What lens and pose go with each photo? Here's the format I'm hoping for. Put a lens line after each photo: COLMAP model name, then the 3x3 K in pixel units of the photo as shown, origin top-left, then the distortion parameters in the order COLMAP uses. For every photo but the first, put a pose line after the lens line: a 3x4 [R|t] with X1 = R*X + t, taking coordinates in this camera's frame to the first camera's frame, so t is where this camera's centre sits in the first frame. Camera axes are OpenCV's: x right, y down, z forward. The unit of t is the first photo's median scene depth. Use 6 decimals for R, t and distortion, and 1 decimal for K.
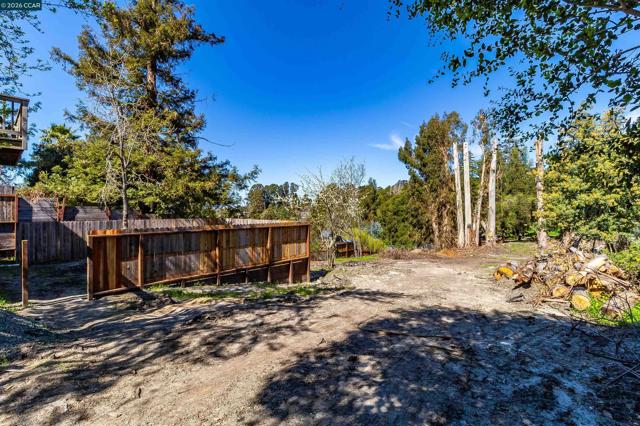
lens RADIAL K [[295.7, 0, 316.7], [0, 295.7, 212.8], [0, 0, 1]] dist [-0.005099, -0.002087]
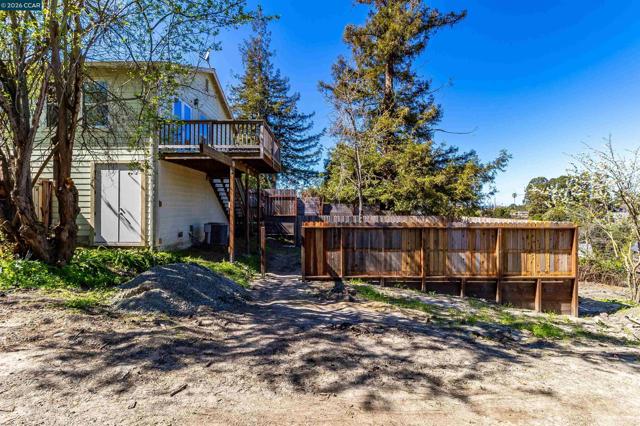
lens RADIAL K [[295.7, 0, 319.4], [0, 295.7, 208.7], [0, 0, 1]] dist [-0.005099, -0.002087]
pose [[0.663399, 0.000797, -0.748265, 0.108964], [-0.009565, 0.999927, -0.007415, 0.011703], [0.748204, 0.012076, 0.663358, 0.195536]]
